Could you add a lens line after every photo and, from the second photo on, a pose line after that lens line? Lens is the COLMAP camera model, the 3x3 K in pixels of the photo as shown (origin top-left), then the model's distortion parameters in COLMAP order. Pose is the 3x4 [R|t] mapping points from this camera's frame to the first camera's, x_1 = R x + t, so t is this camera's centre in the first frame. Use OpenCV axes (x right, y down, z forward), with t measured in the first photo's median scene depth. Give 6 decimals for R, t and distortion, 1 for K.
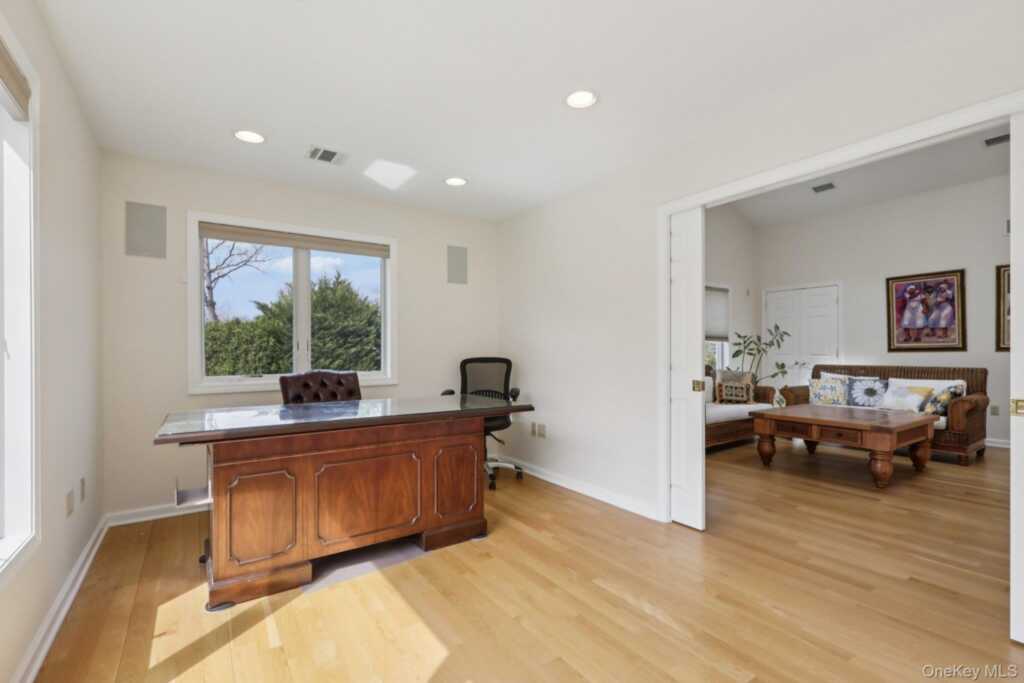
lens RADIAL K [[470.4, 0, 515.0], [0, 470.4, 350.6], [0, 0, 1]] dist [-0.000280, 0.000010]
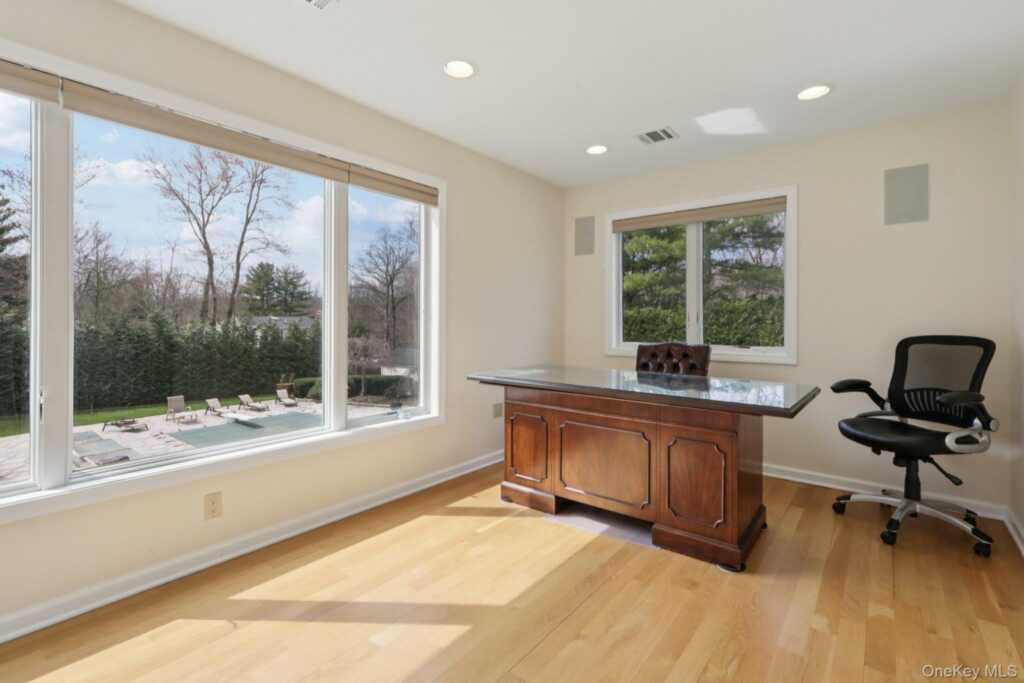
lens RADIAL K [[462.2, 0, 510.9], [0, 462.2, 320.2], [0, 0, 1]] dist [0.000179, 0.000481]
pose [[0.281105, 0.007097, -0.959651, 0.585114], [-0.000796, 0.999974, 0.007162, -0.015643], [0.959677, -0.001250, 0.281104, 0.475950]]
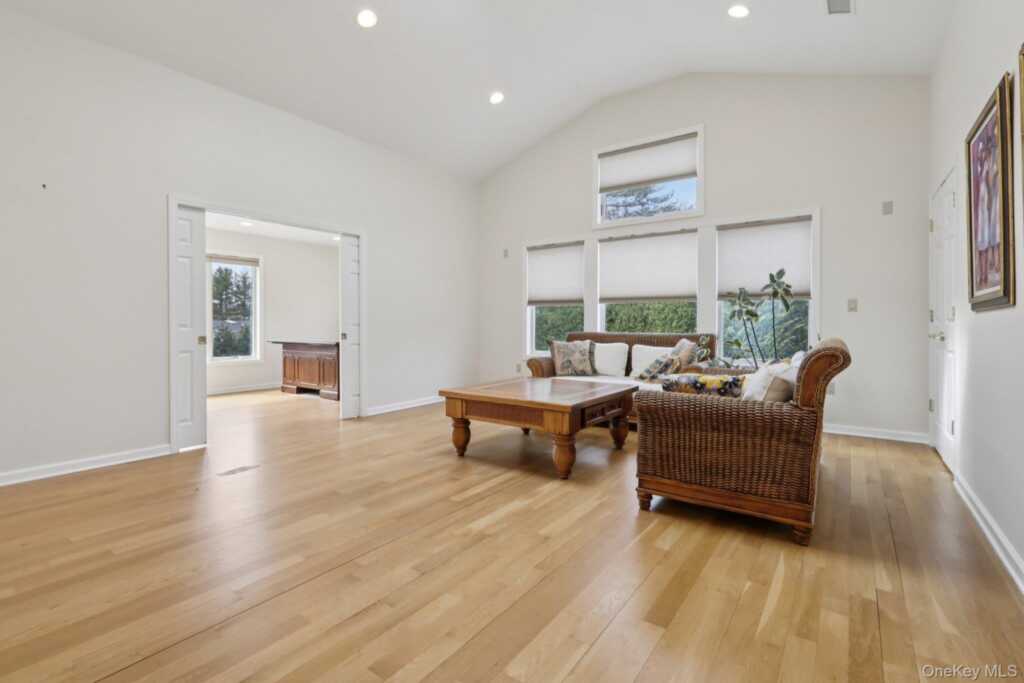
lens RADIAL K [[470.3, 0, 508.8], [0, 470.3, 327.7], [0, 0, 1]] dist [-0.000557, 0.000021]
pose [[0.329983, 0.013286, -0.943893, 2.487730], [0.002137, 0.999888, 0.014821, 0.020613], [0.943985, -0.006908, 0.329917, 1.112430]]
